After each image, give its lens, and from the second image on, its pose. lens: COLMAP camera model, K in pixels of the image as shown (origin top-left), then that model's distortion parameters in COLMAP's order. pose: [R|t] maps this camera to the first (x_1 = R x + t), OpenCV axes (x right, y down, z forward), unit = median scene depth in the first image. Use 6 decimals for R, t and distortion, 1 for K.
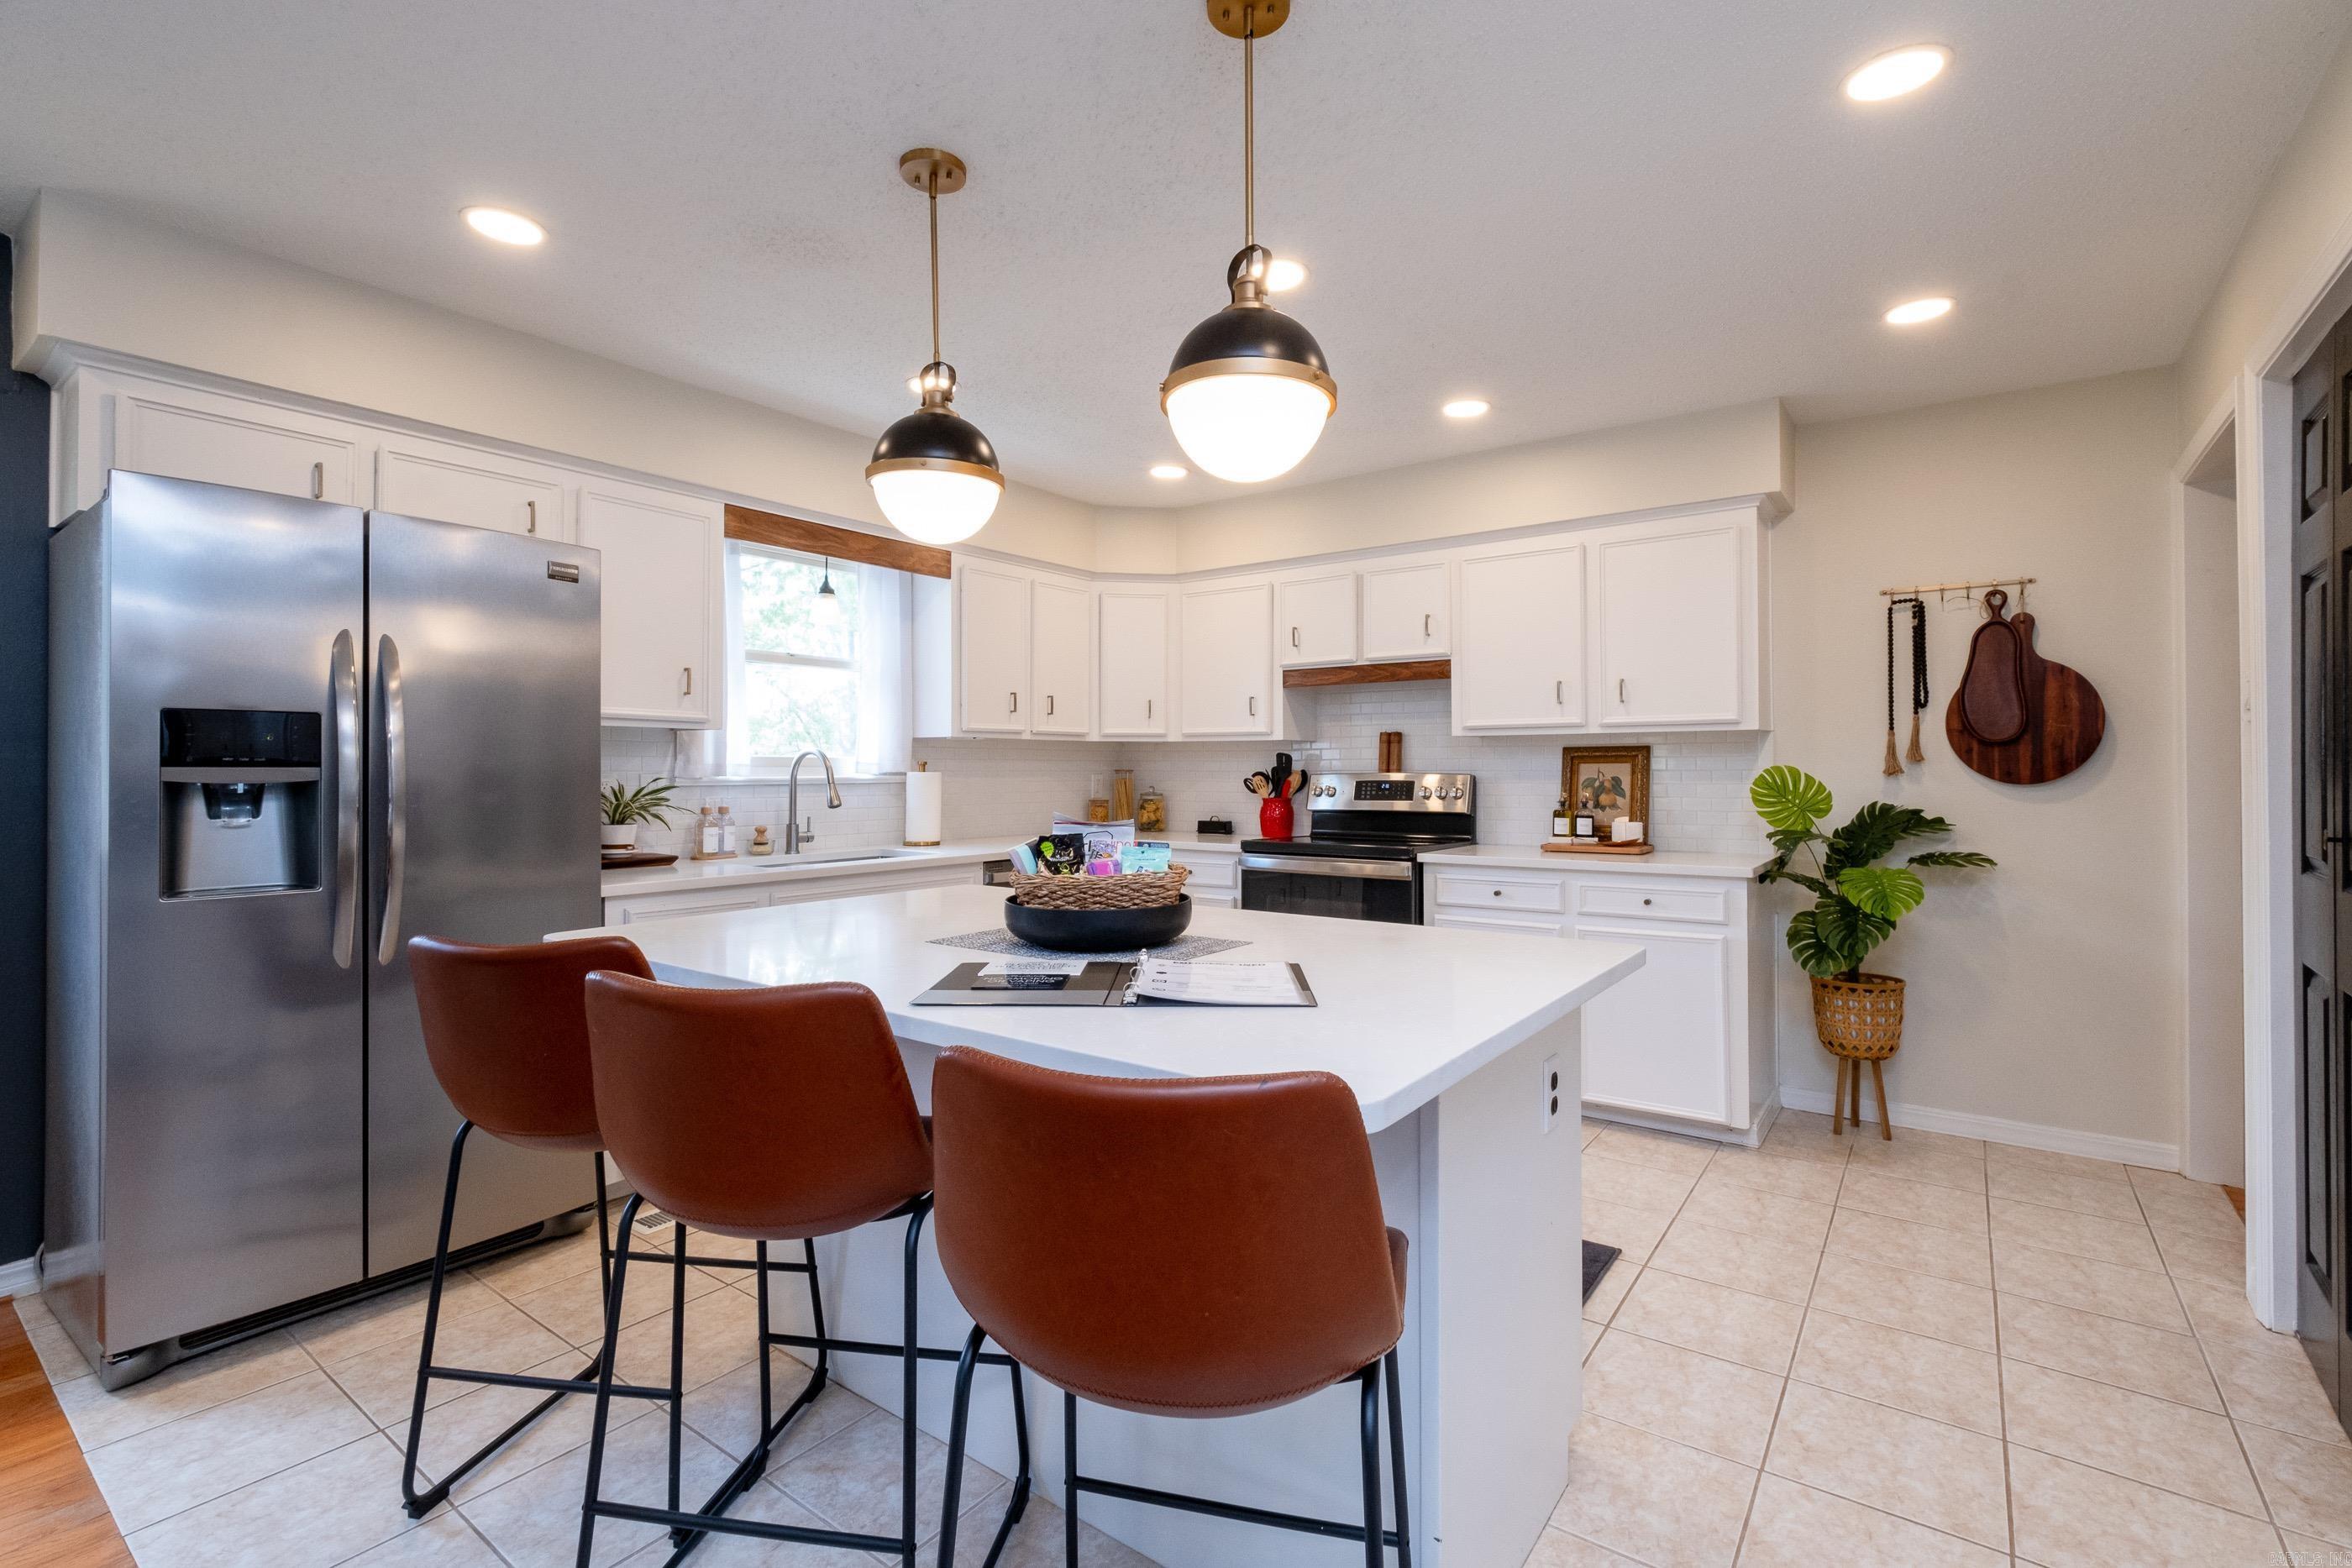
lens RADIAL K [[1057.1, 0, 1162.0], [0, 1057.1, 773.5], [0, 0, 1]] dist [-0.000774, -0.009118]
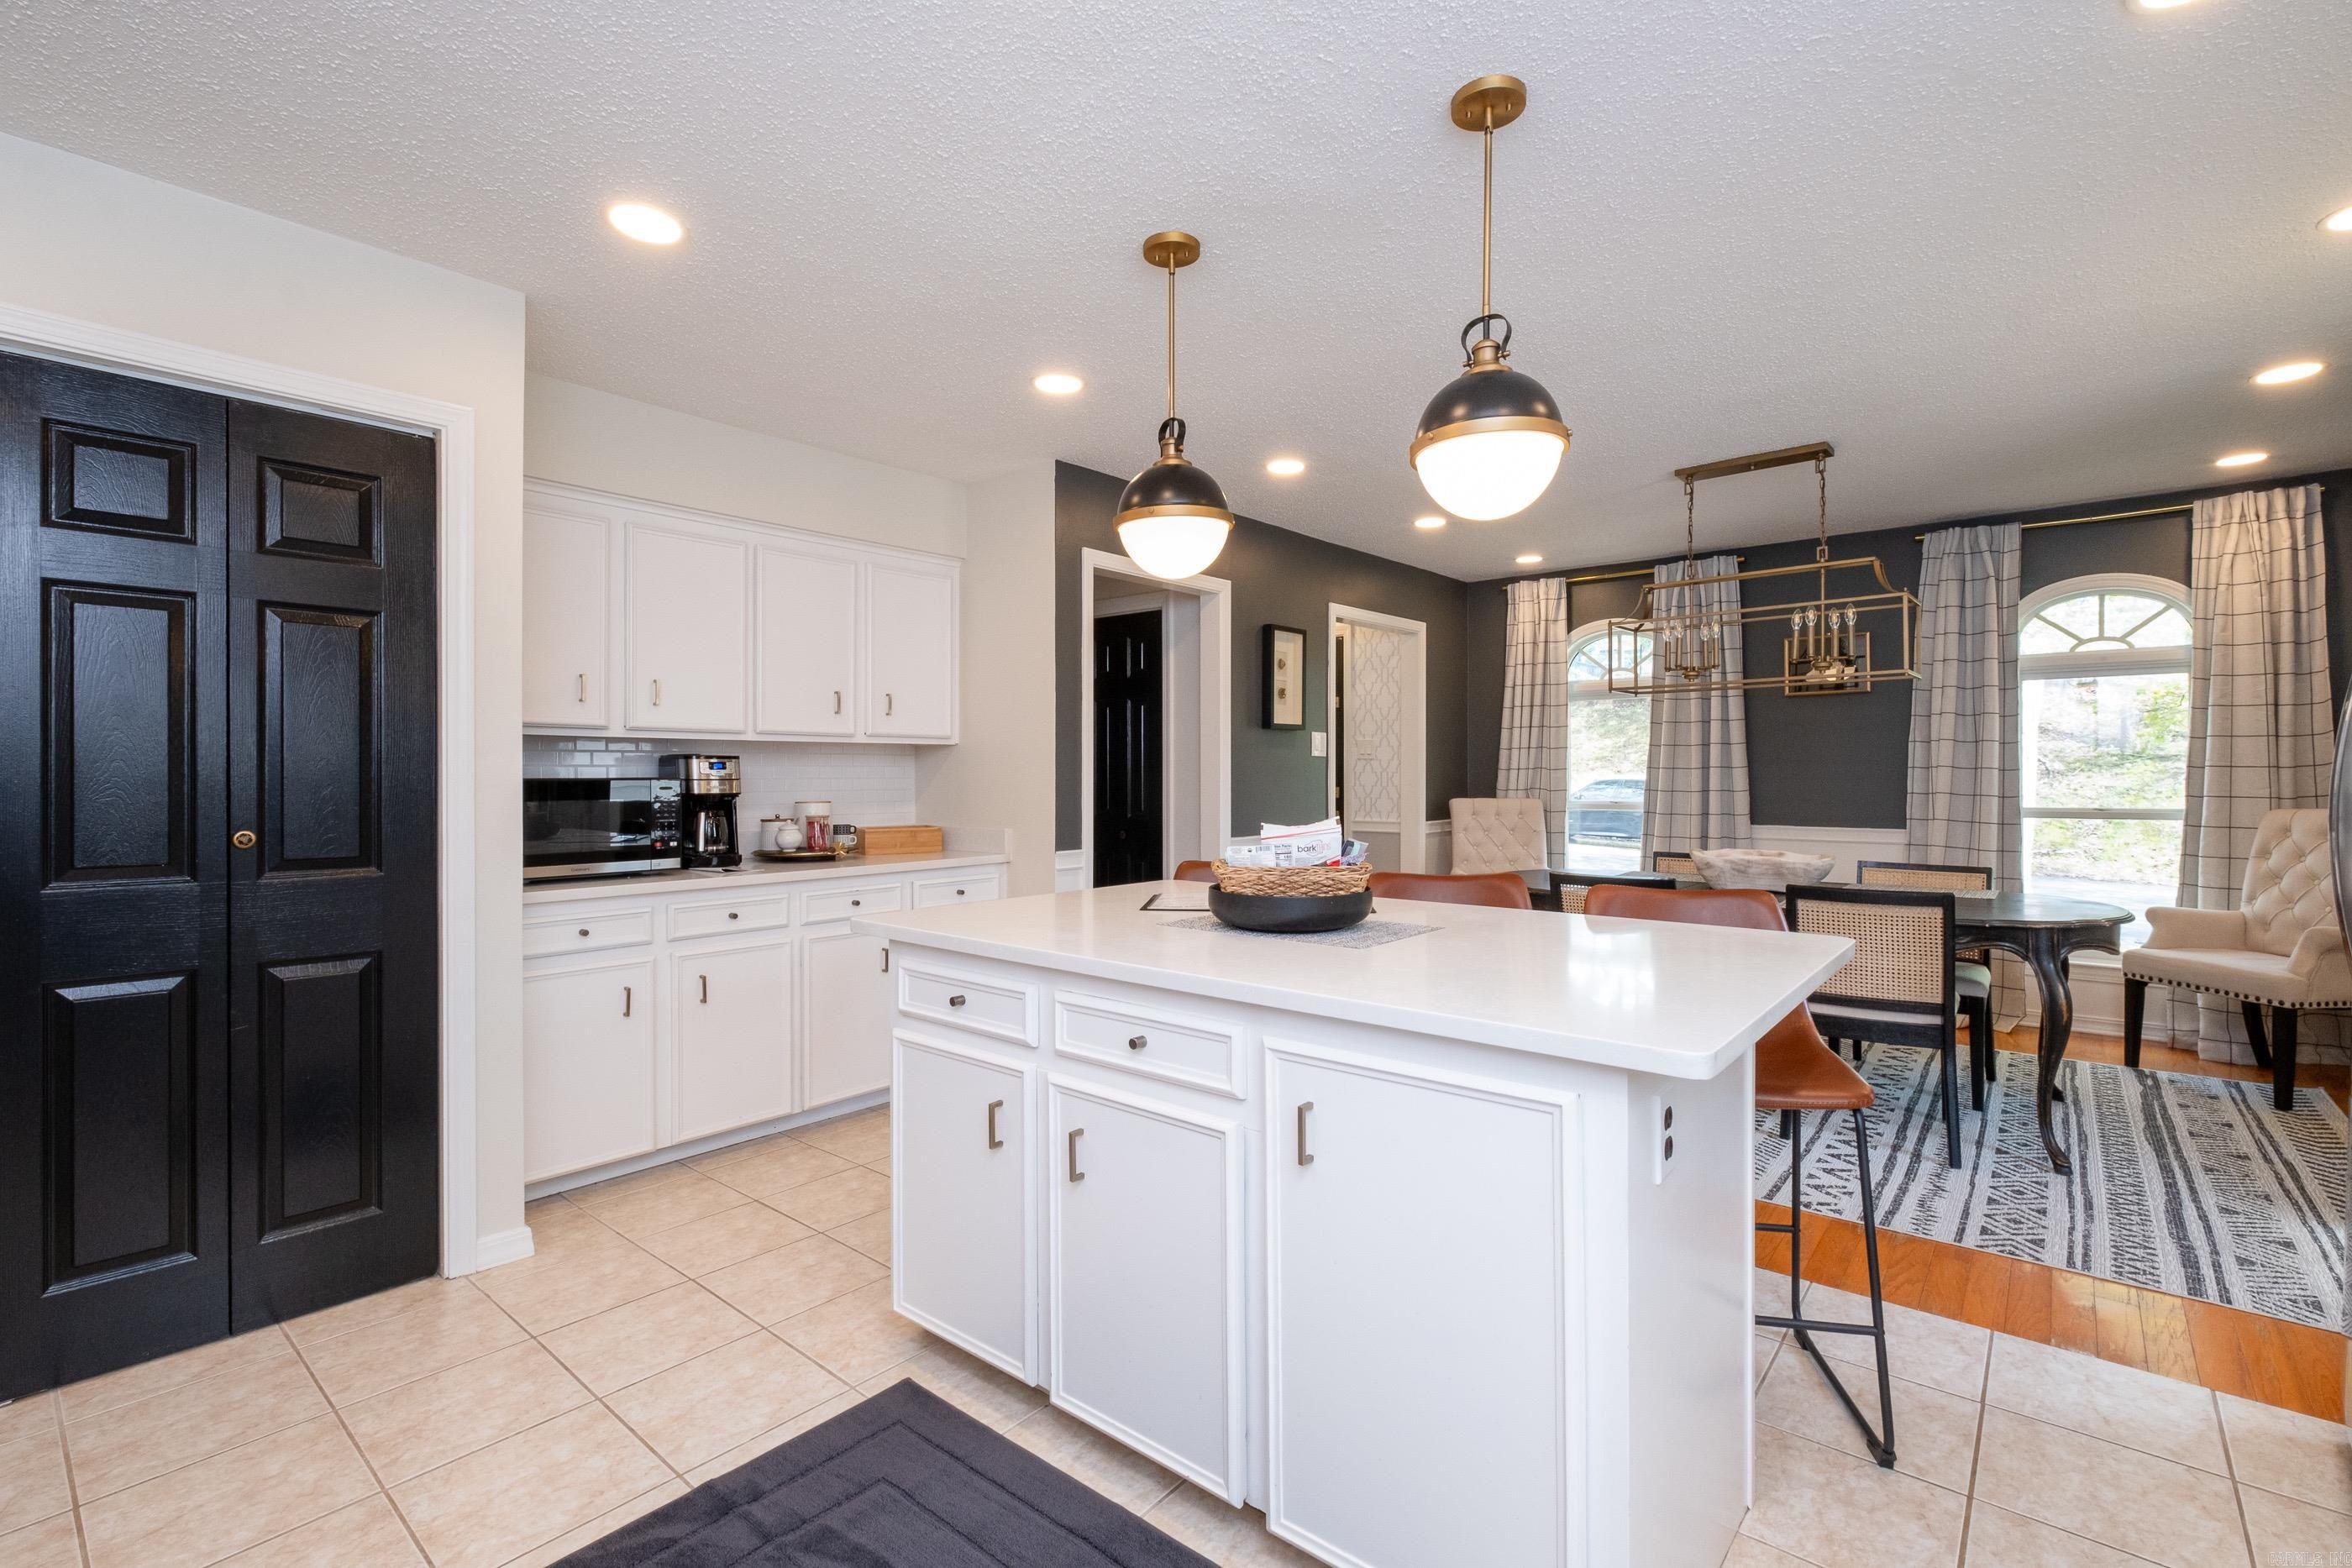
lens RADIAL K [[1032.5, 0, 1171.5], [0, 1032.5, 775.8], [0, 0, 1]] dist [-0.000740, -0.000345]
pose [[-0.998083, 0.007919, 0.061373, 0.002012], [0.008350, 0.999942, 0.006766, -0.003161], [-0.061316, 0.007265, -0.998092, 1.330191]]
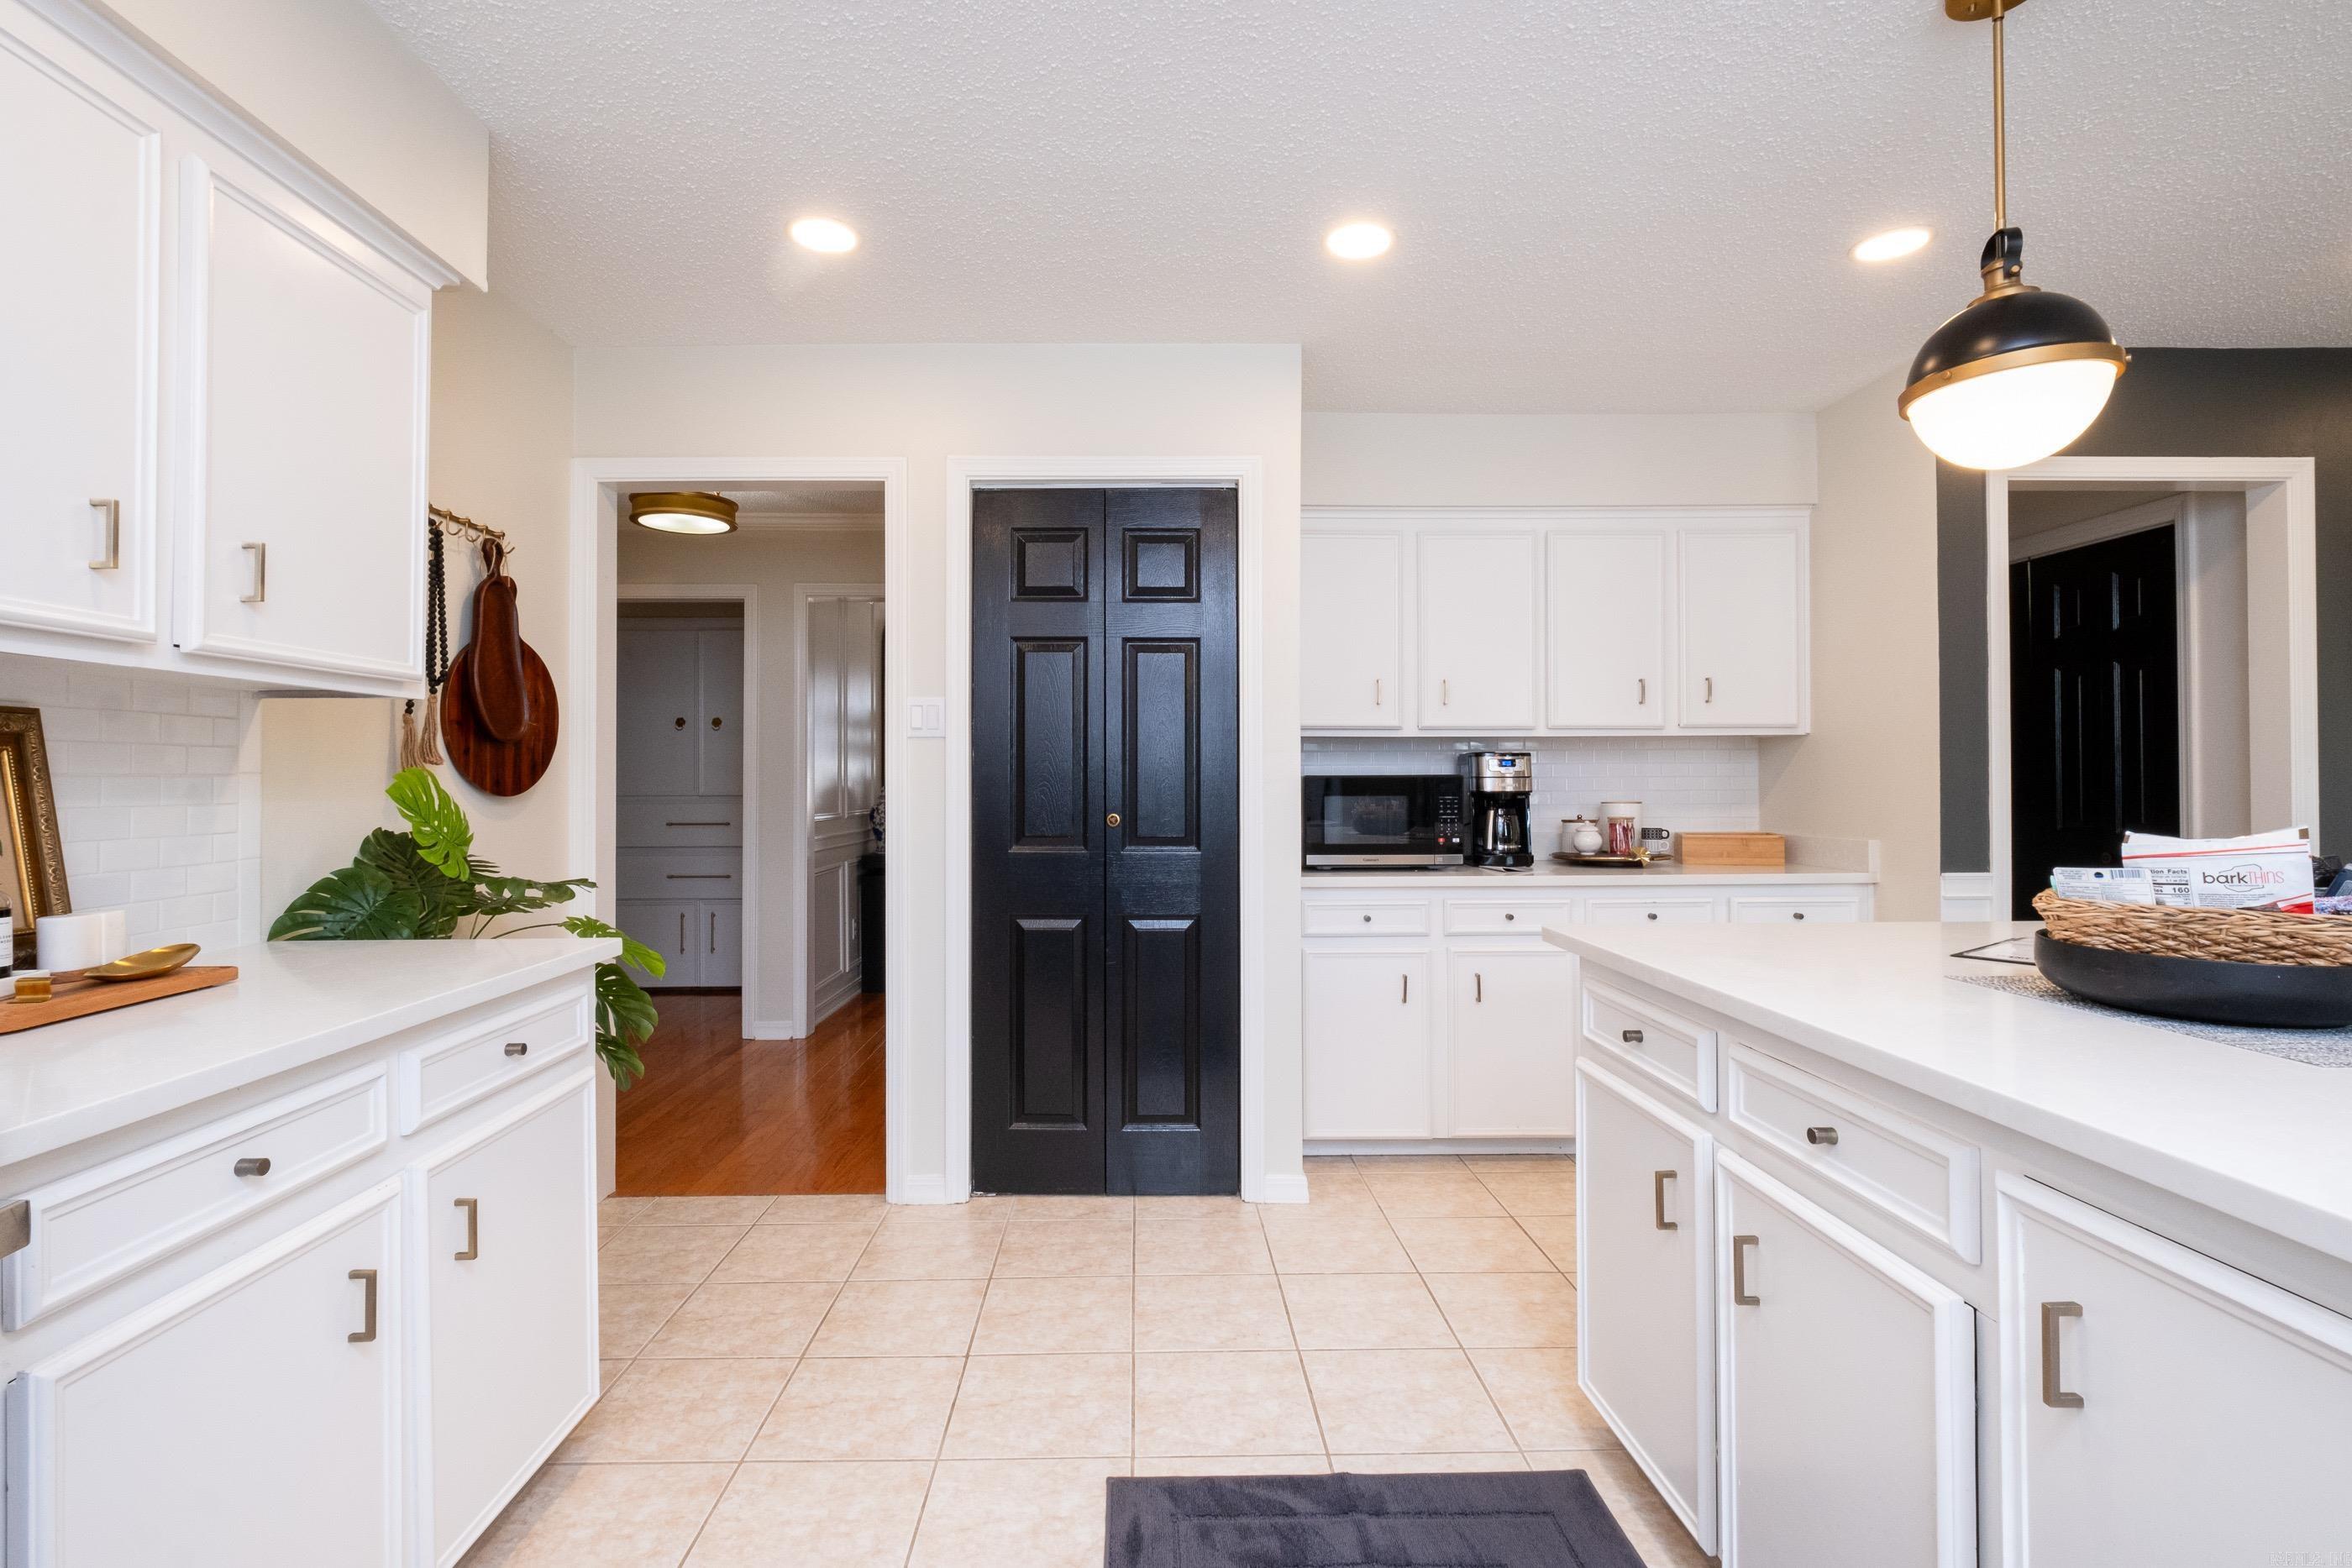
lens RADIAL K [[1057.1, 0, 1162.0], [0, 1057.1, 773.5], [0, 0, 1]] dist [-0.000774, -0.009118]
pose [[-0.619167, 0.016070, 0.785095, -0.104946], [0.012807, 0.999864, -0.010366, 0.008803], [-0.785155, 0.003637, -0.619288, 1.214588]]
